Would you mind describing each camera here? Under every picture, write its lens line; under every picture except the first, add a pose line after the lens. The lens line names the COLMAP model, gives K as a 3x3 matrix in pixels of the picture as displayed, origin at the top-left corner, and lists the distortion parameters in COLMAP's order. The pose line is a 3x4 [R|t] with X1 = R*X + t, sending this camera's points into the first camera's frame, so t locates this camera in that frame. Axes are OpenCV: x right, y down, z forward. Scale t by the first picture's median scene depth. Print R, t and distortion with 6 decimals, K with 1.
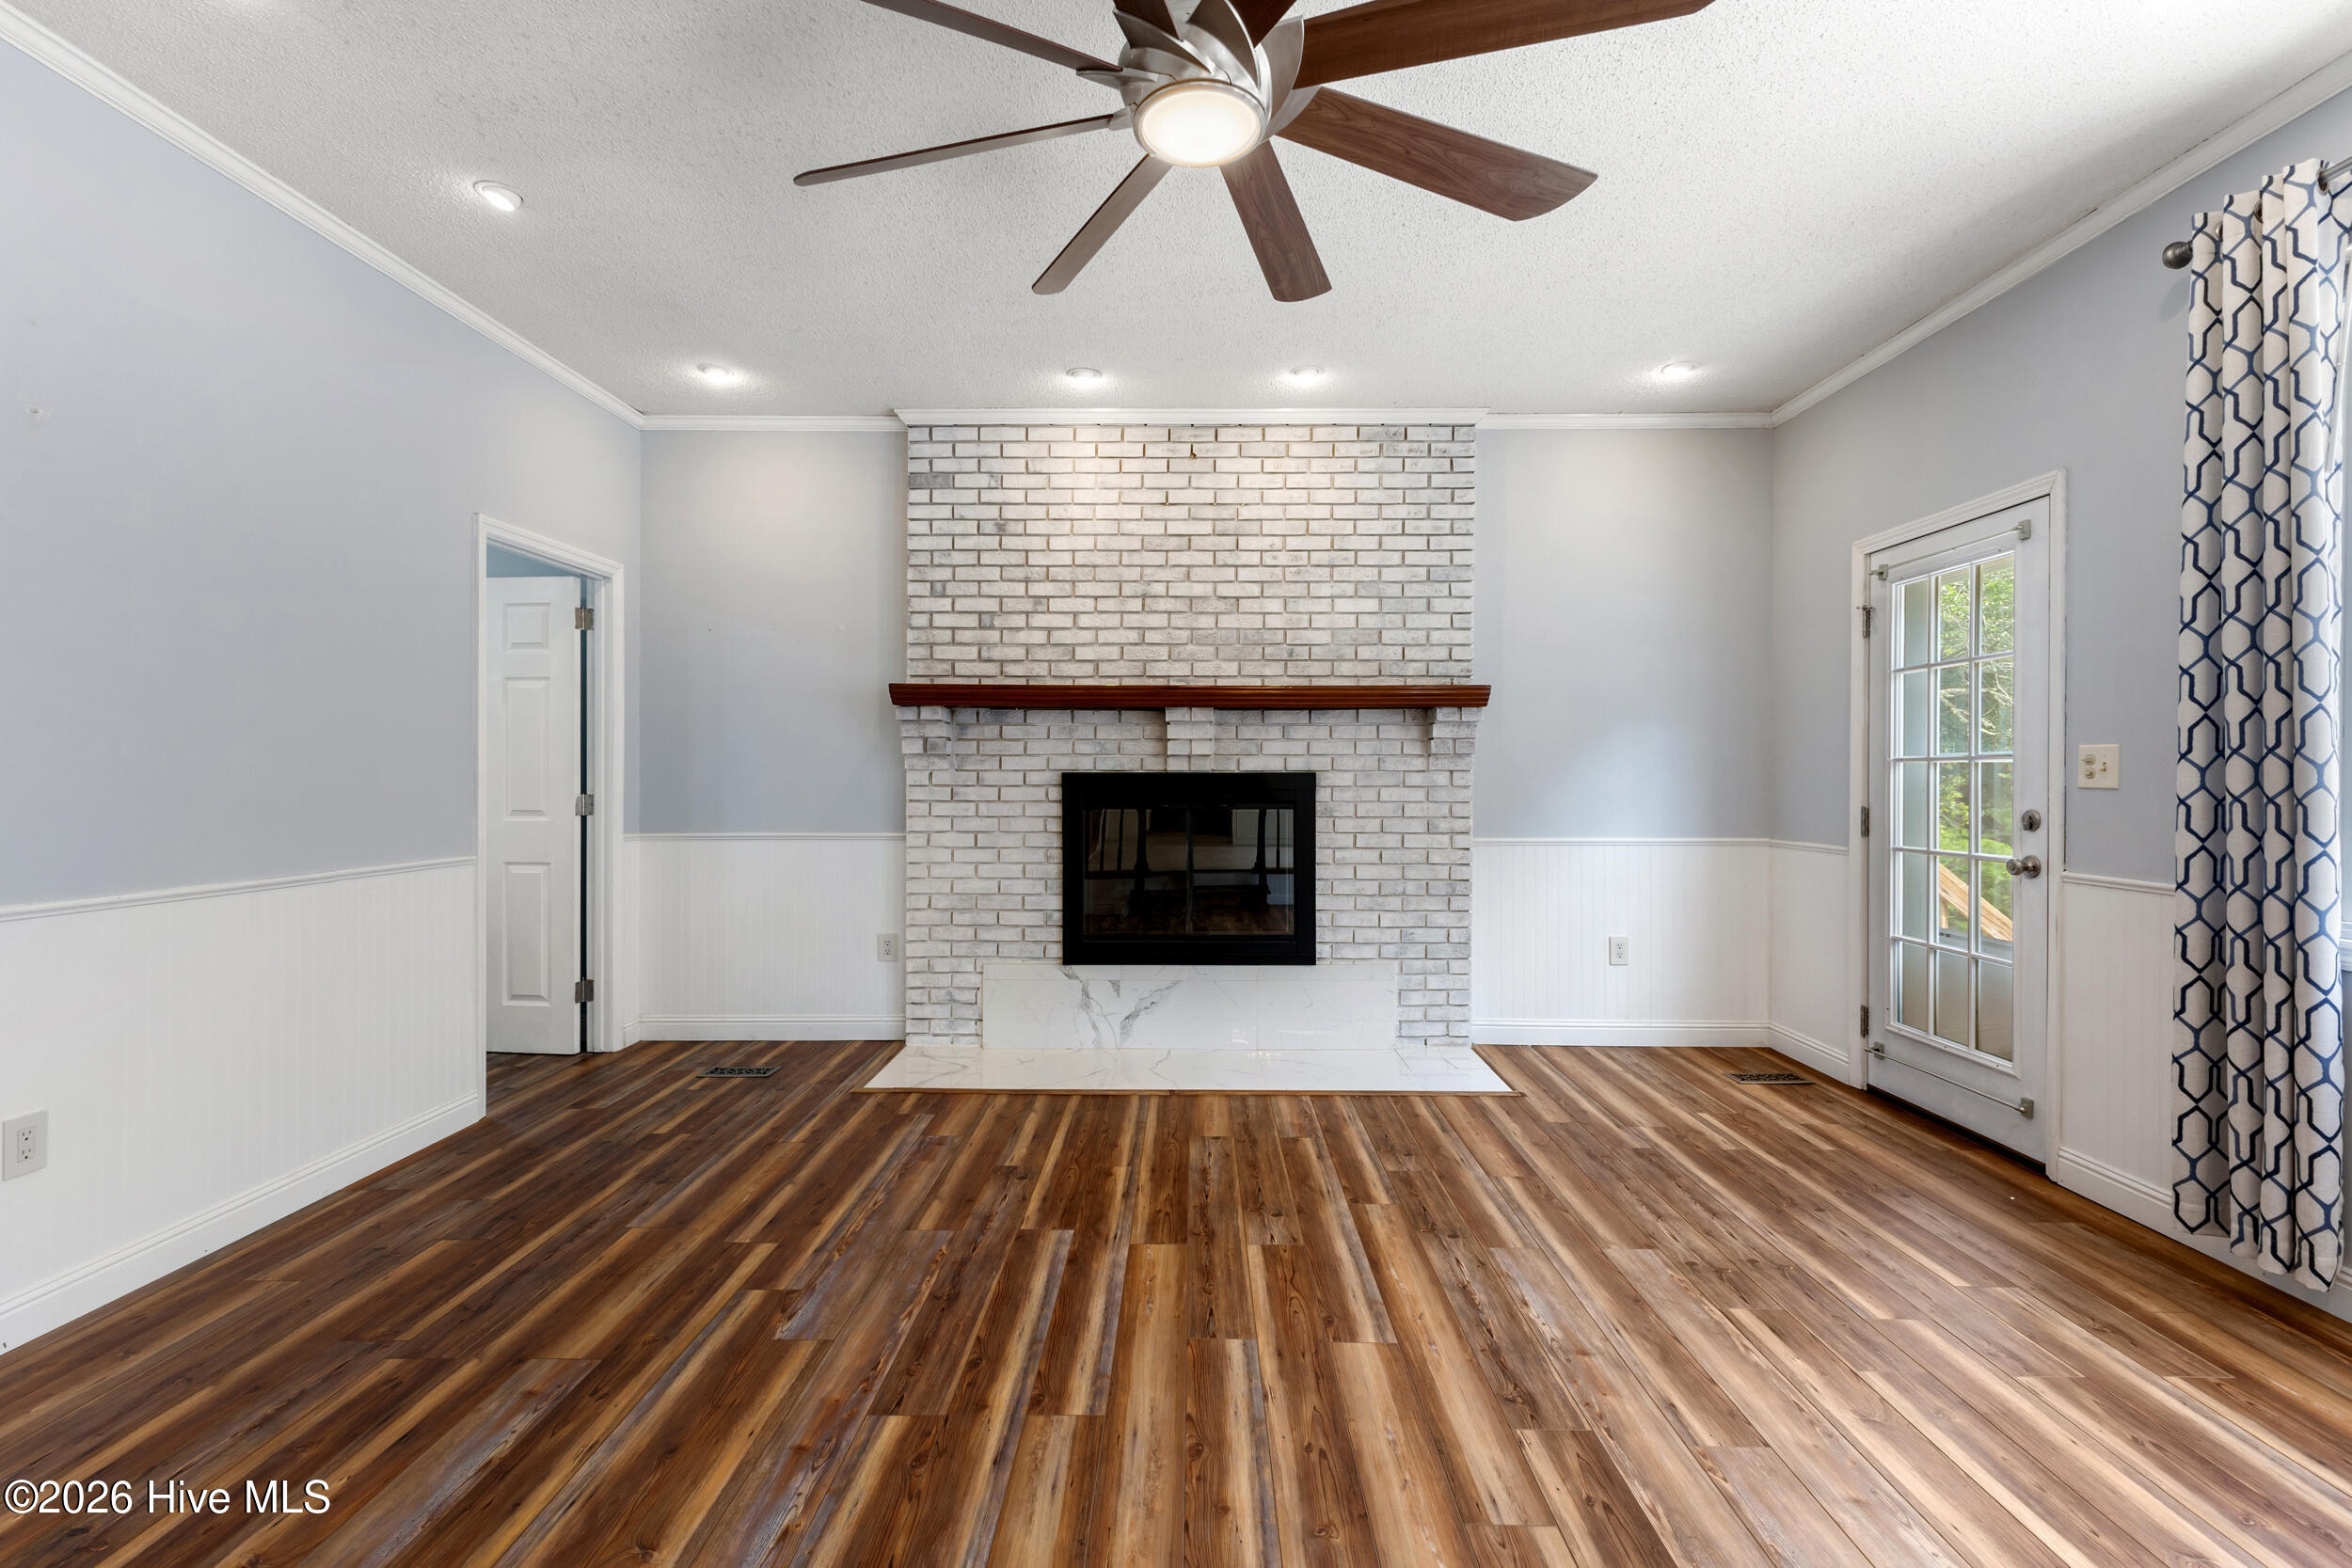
lens RADIAL K [[1018.5, 0, 1183.6], [0, 1018.5, 774.1], [0, 0, 1]] dist [0.009212, -0.000114]
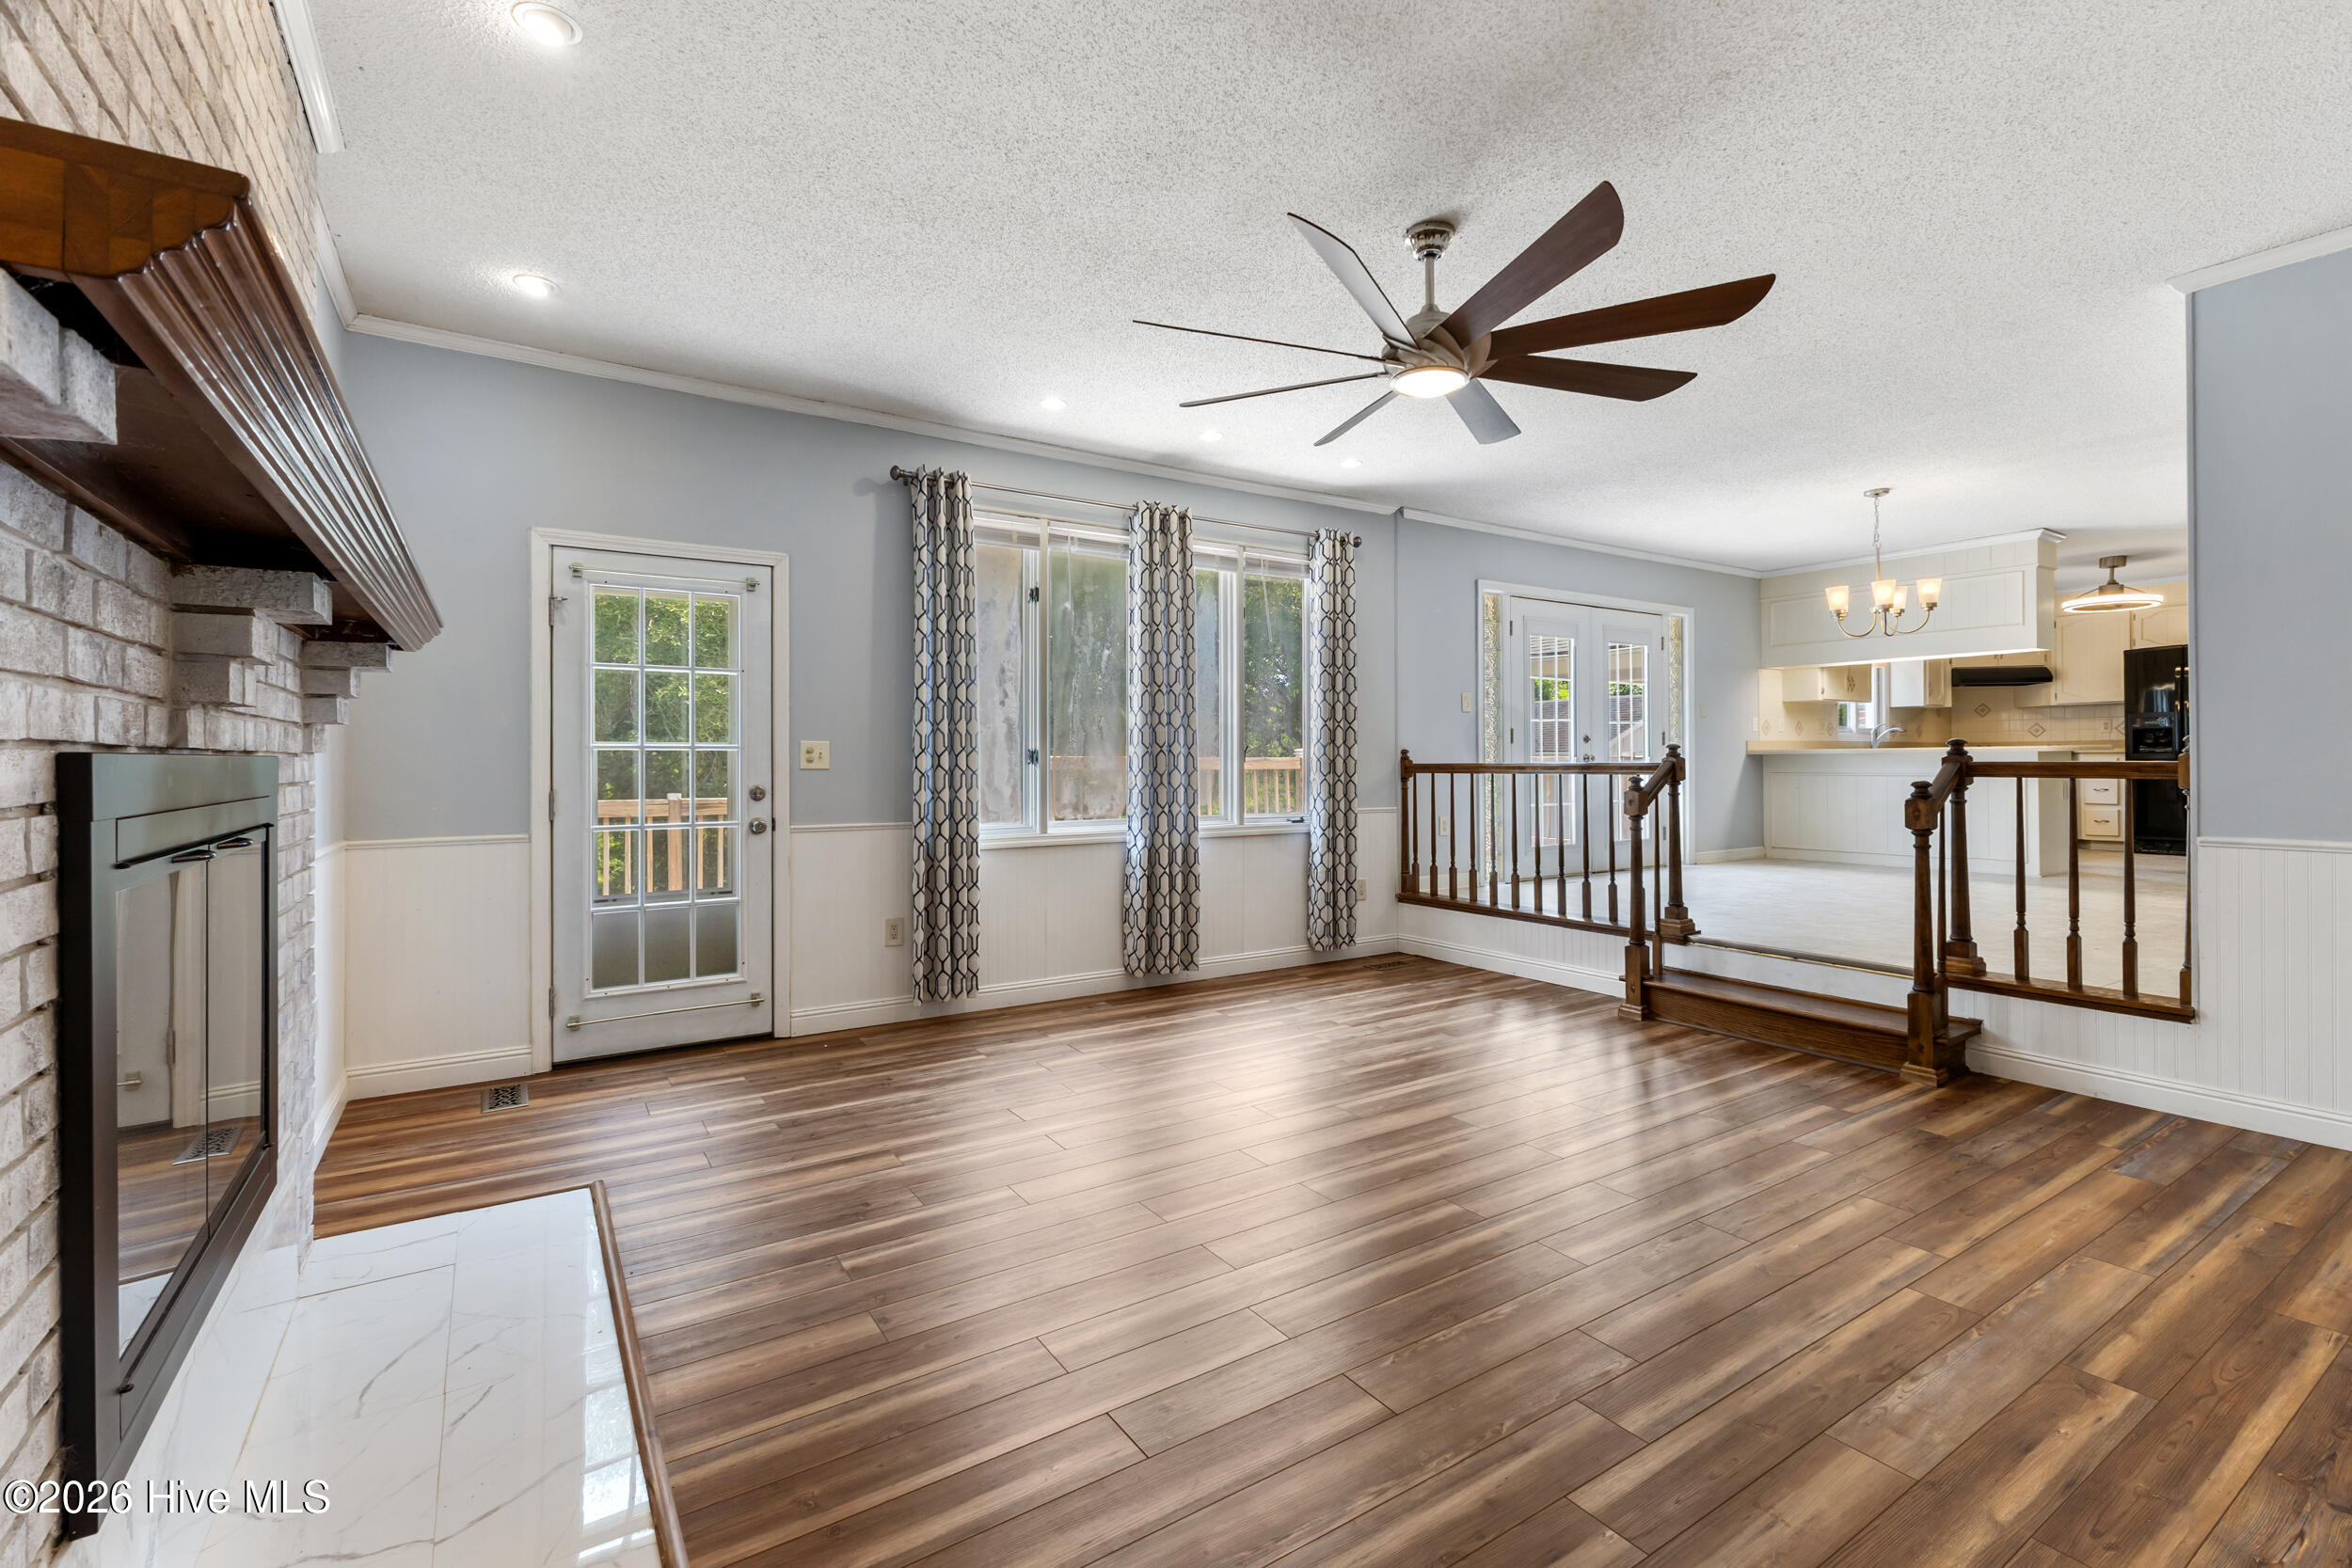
lens RADIAL K [[1018.5, 0, 1183.0], [0, 1018.5, 752.7], [0, 0, 1]] dist [0.009212, -0.000114]
pose [[-0.549609, 0.004476, 0.835410, -0.471301], [0.000212, 0.999986, -0.005218, -0.001801], [-0.835422, -0.002691, -0.549602, 0.912284]]
